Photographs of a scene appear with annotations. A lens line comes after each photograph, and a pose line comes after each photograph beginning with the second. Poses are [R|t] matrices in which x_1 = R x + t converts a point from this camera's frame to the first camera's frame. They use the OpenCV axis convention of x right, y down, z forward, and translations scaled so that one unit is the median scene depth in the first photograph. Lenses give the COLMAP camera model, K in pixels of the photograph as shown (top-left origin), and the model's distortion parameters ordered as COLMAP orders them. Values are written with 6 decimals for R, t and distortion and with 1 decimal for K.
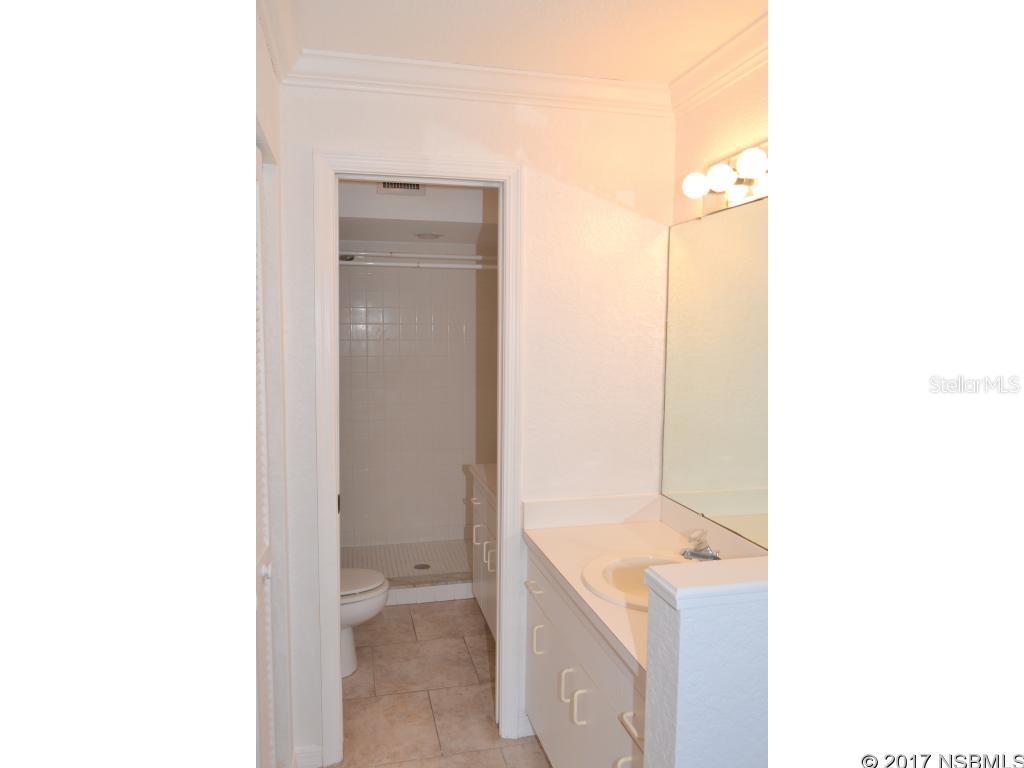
lens RADIAL K [[790.2, 0, 493.1], [0, 790.2, 382.0], [0, 0, 1]] dist [-0.003775, -0.003563]
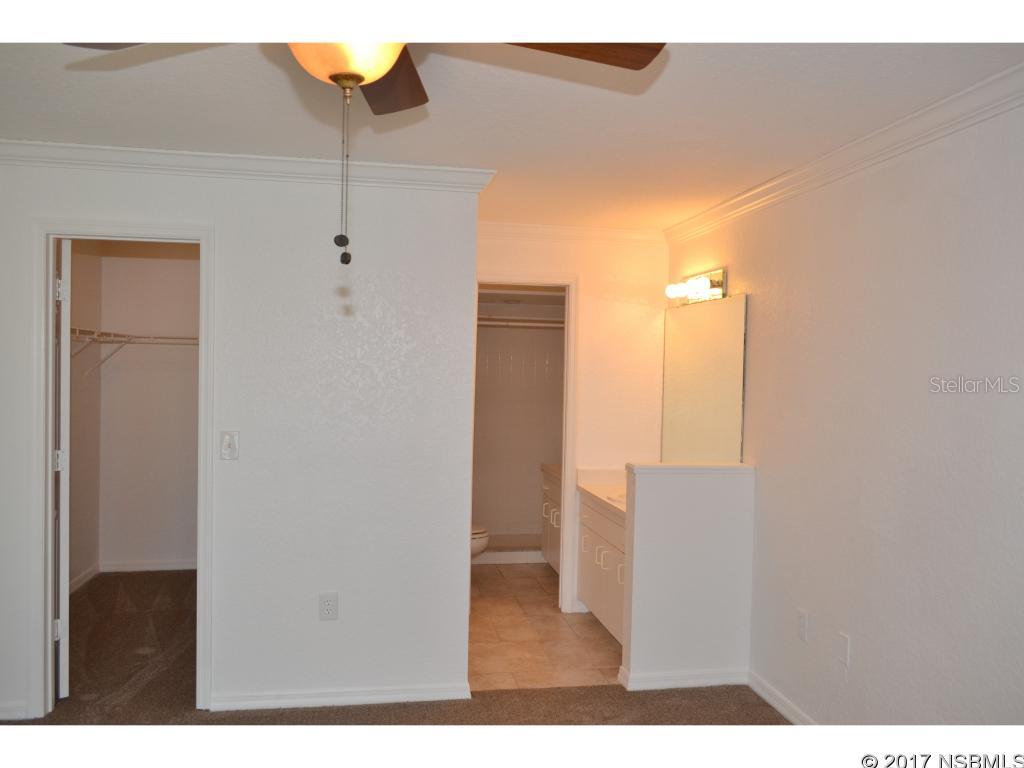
lens RADIAL K [[790.2, 0, 493.1], [0, 790.2, 382.0], [0, 0, 1]] dist [-0.003775, -0.003563]
pose [[0.997100, 0.015705, -0.074469, -0.018703], [-0.019726, 0.998370, -0.053565, 0.058553], [0.073506, 0.054878, 0.995784, -0.707109]]
